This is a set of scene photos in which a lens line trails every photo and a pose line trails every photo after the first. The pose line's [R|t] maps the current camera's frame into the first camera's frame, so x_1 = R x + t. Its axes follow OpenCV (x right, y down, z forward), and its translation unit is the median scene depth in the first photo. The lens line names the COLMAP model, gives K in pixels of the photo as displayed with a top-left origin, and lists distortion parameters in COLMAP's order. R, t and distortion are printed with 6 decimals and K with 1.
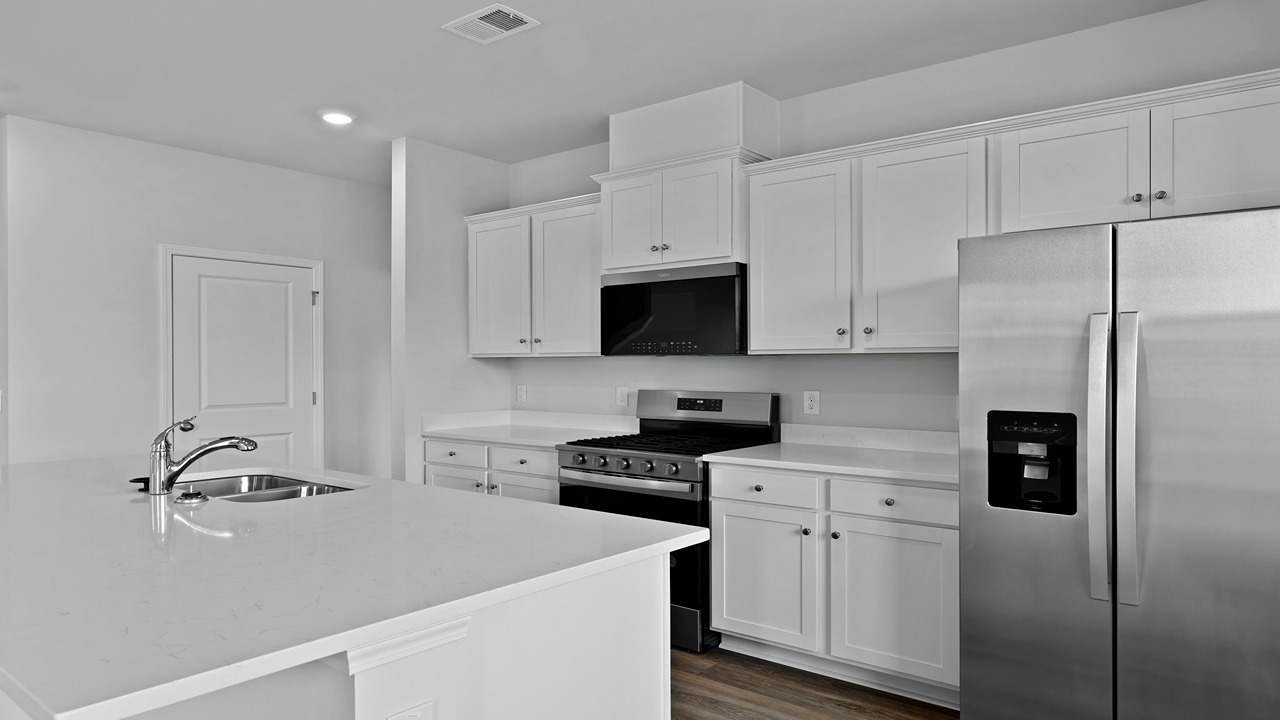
lens RADIAL K [[802.7, 0, 640.0], [0, 802.7, 360.0], [0, 0, 1]] dist [0.003169, 0.000088]
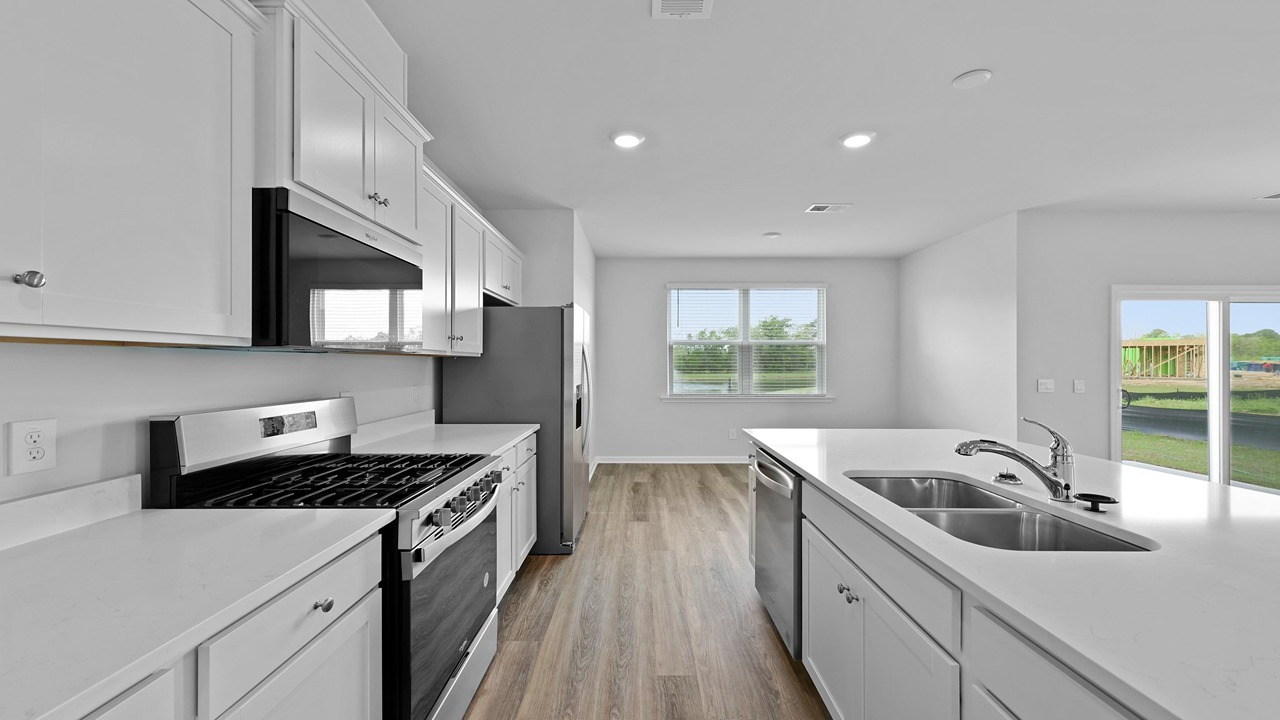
lens RADIAL K [[505.7, 0, 640.0], [0, 505.7, 360.0], [0, 0, 1]] dist [0.000104, 0.000024]
pose [[-0.621565, 0.005907, 0.783340, -0.469070], [-0.005855, 0.999909, -0.012186, 0.006027], [-0.783341, -0.012160, -0.621473, 1.099216]]
